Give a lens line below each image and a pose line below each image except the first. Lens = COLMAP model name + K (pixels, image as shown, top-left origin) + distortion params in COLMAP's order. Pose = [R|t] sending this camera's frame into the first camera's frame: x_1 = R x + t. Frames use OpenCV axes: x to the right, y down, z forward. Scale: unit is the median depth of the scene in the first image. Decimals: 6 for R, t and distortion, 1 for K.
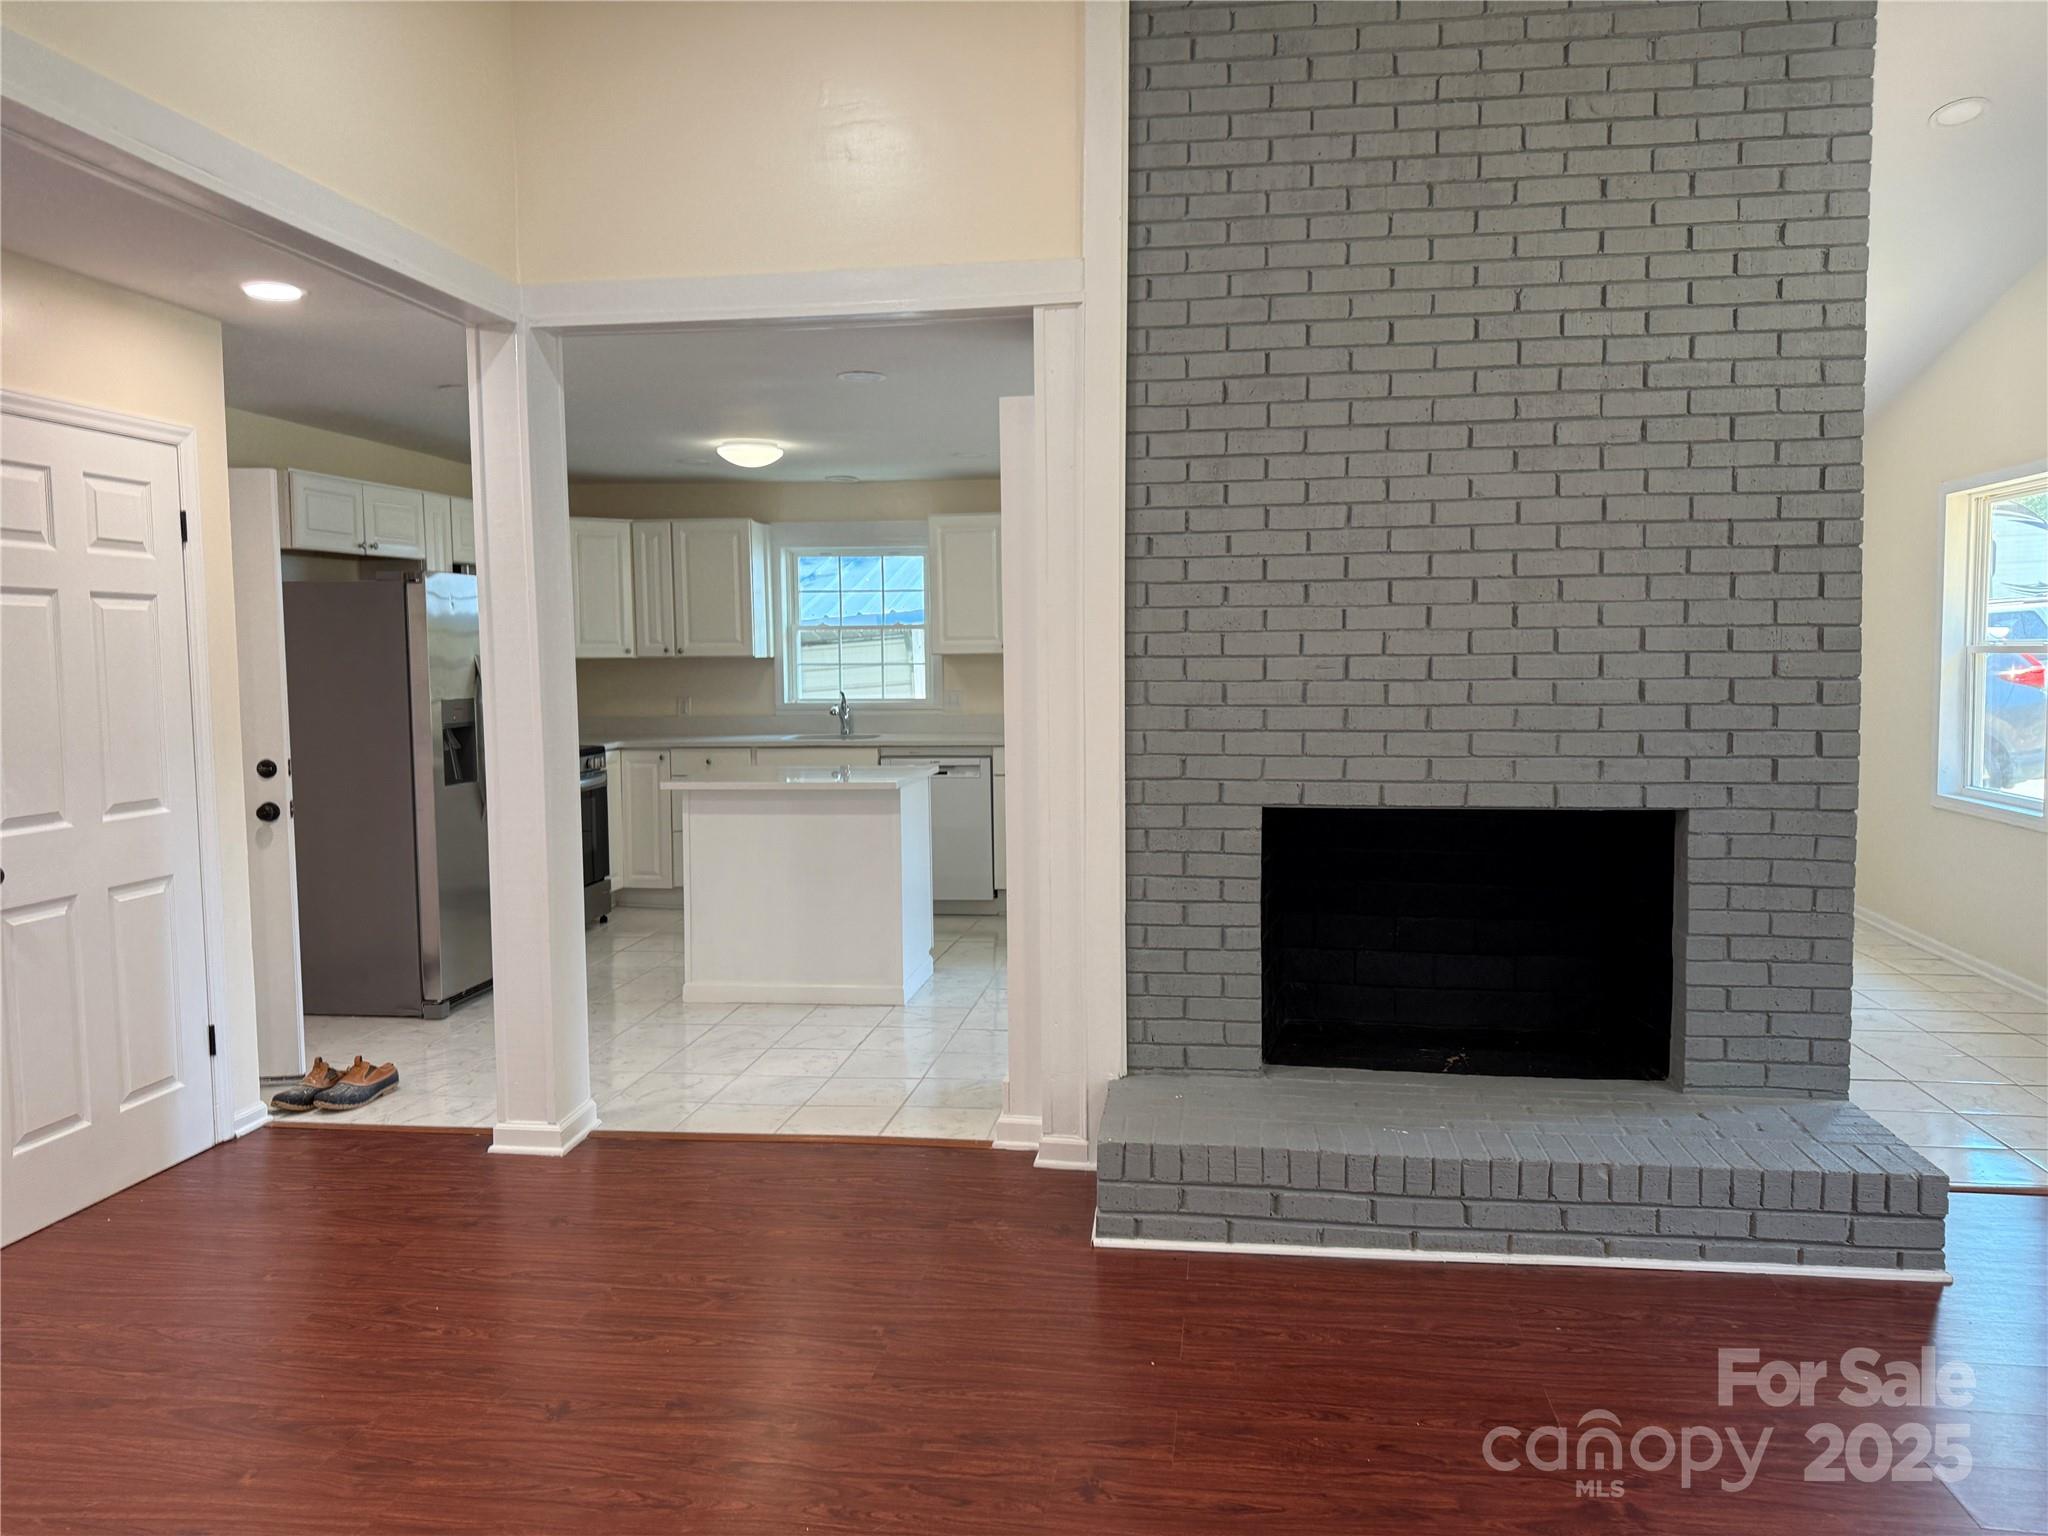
lens RADIAL K [[1442.7, 0, 1030.2], [0, 1442.7, 759.5], [0, 0, 1]] dist [0.042615, -0.057333]
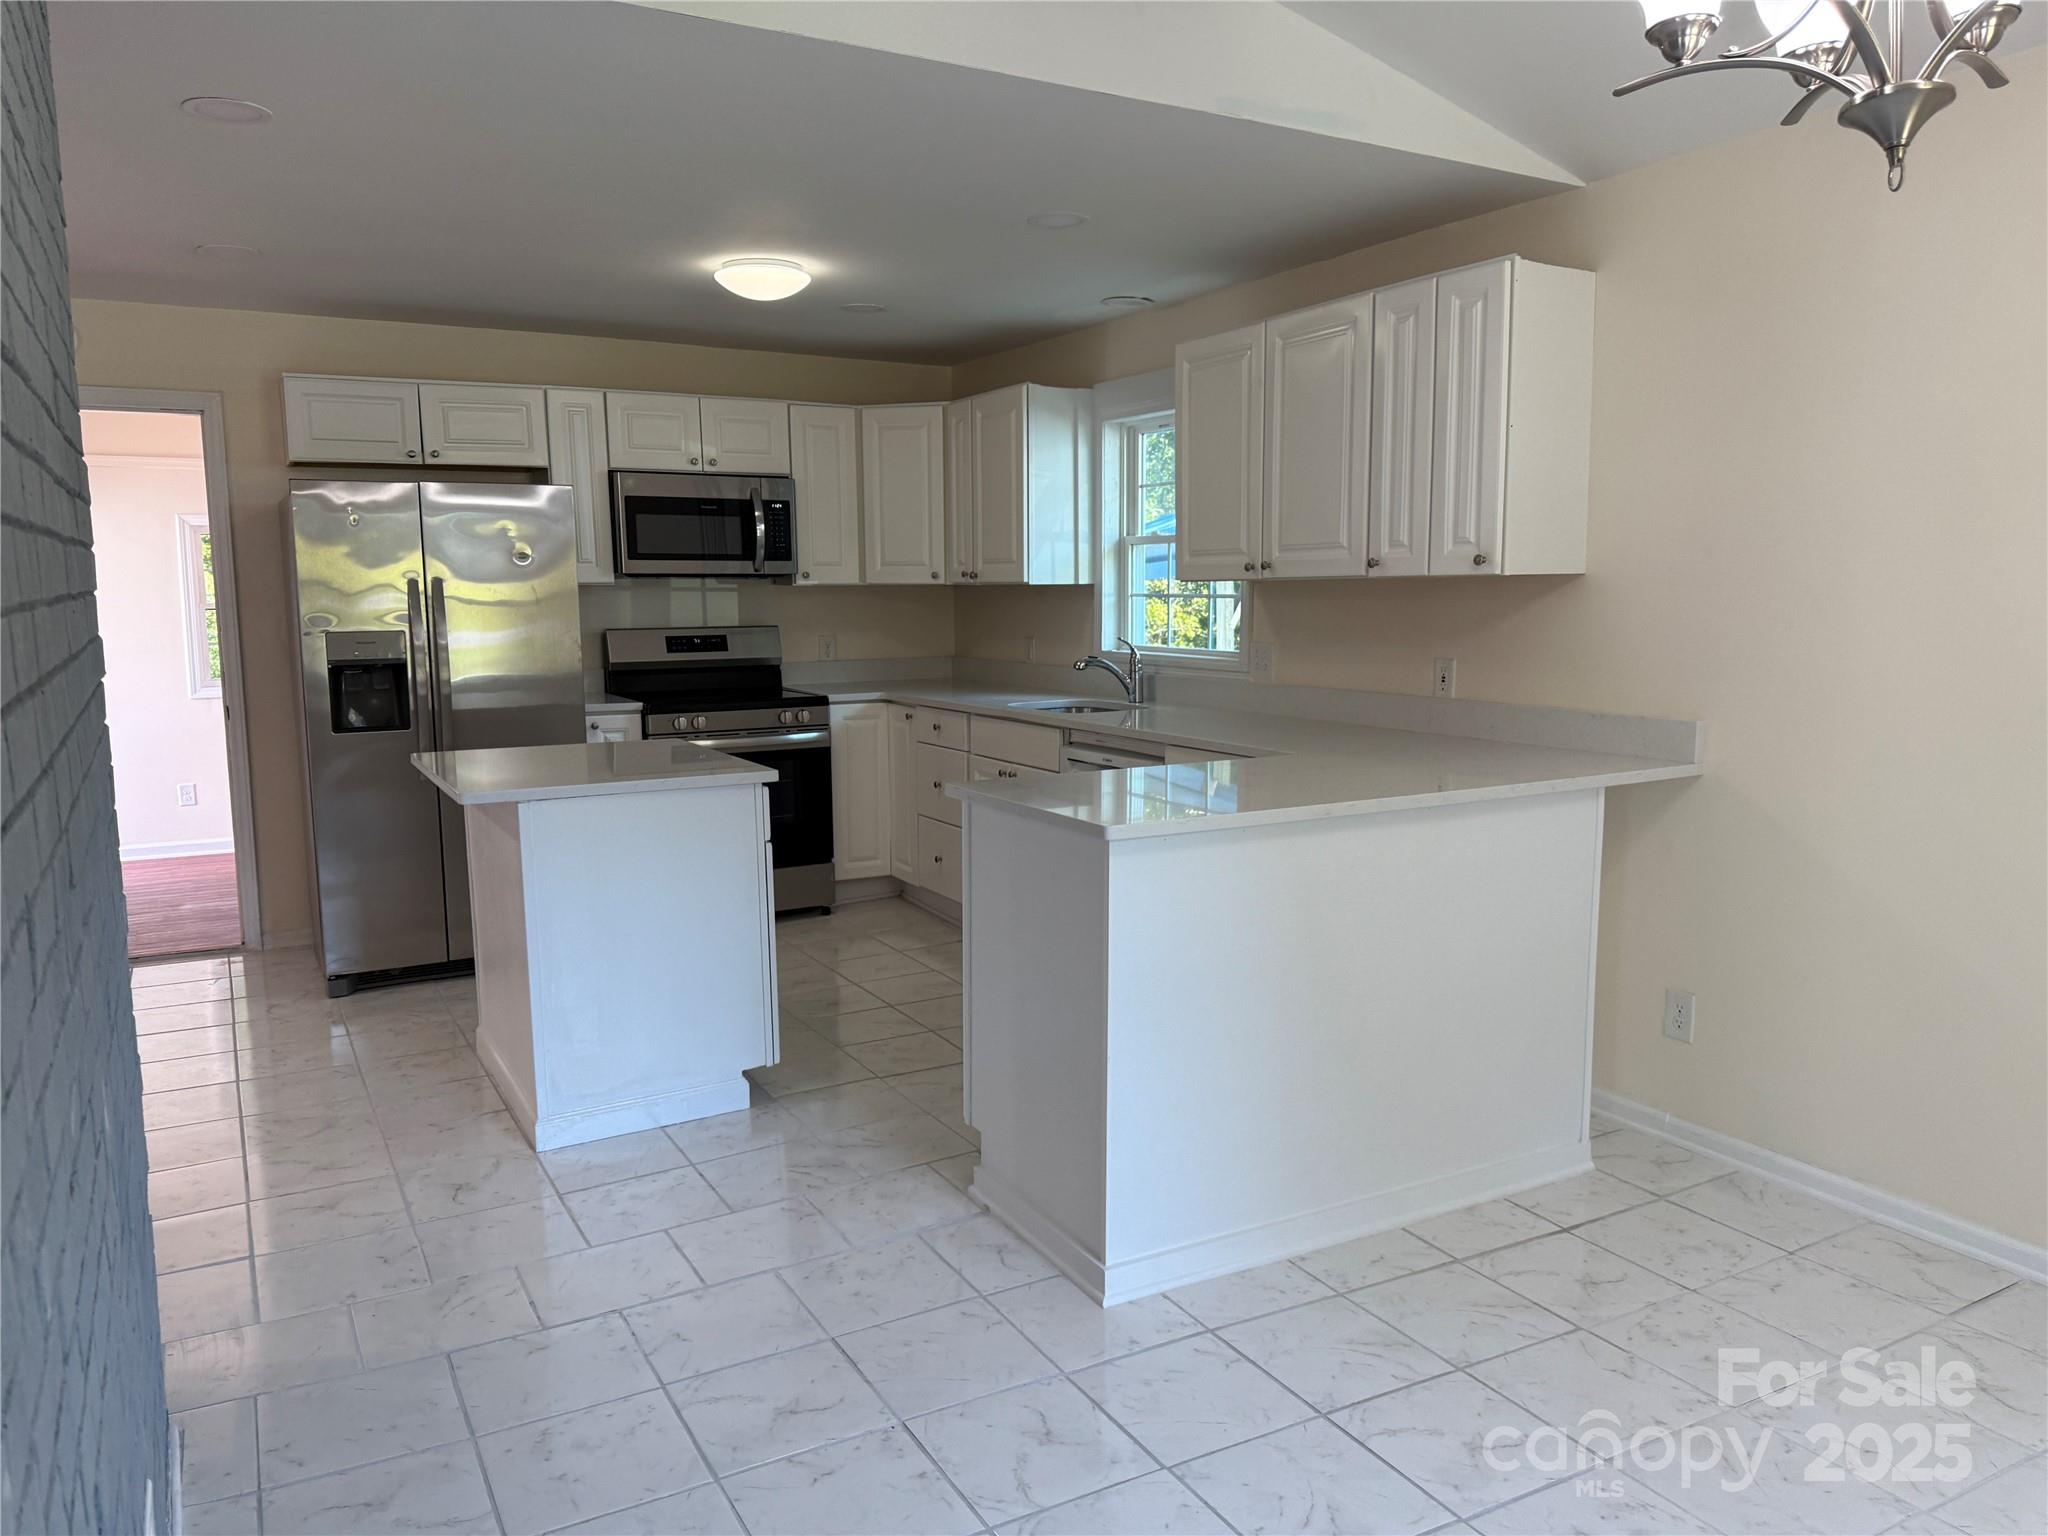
lens RADIAL K [[1442.7, 0, 1055.2], [0, 1442.7, 792.6], [0, 0, 1]] dist [0.042615, -0.057333]
pose [[0.622239, 0.119981, -0.773578, 0.806391], [-0.061474, 0.992622, 0.104506, -0.095472], [0.780410, -0.017472, 0.625024, 1.214215]]
